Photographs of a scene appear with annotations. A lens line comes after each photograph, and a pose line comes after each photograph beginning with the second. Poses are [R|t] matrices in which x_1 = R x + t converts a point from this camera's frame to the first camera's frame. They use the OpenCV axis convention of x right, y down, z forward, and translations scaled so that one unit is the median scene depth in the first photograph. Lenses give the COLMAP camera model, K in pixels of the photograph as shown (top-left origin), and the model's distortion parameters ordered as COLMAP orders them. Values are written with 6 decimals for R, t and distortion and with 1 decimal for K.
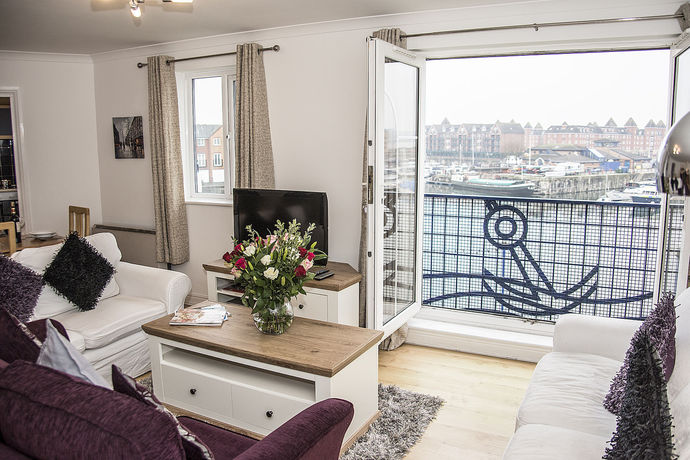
lens RADIAL K [[563.4, 0, 343.8], [0, 563.4, 232.9], [0, 0, 1]] dist [-0.114015, 0.050252]
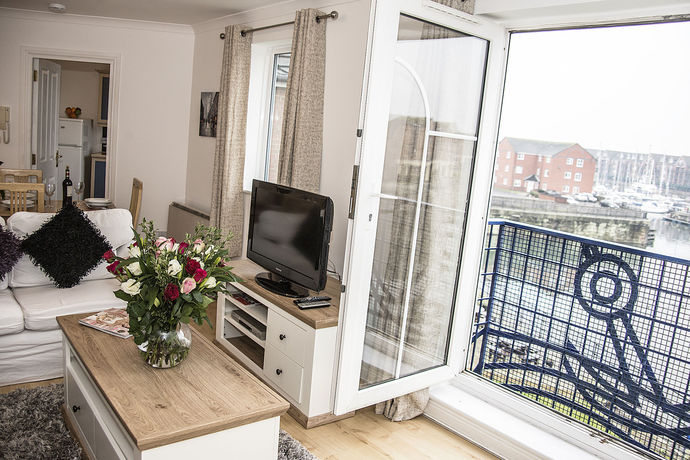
lens RADIAL K [[563.4, 0, 342.9], [0, 563.4, 231.4], [0, 0, 1]] dist [-0.114015, 0.050252]
pose [[0.914101, 0.157578, -0.373615, 0.201381], [-0.163291, 0.986439, 0.016532, -0.030238], [0.371154, 0.045896, 0.927437, 0.223841]]
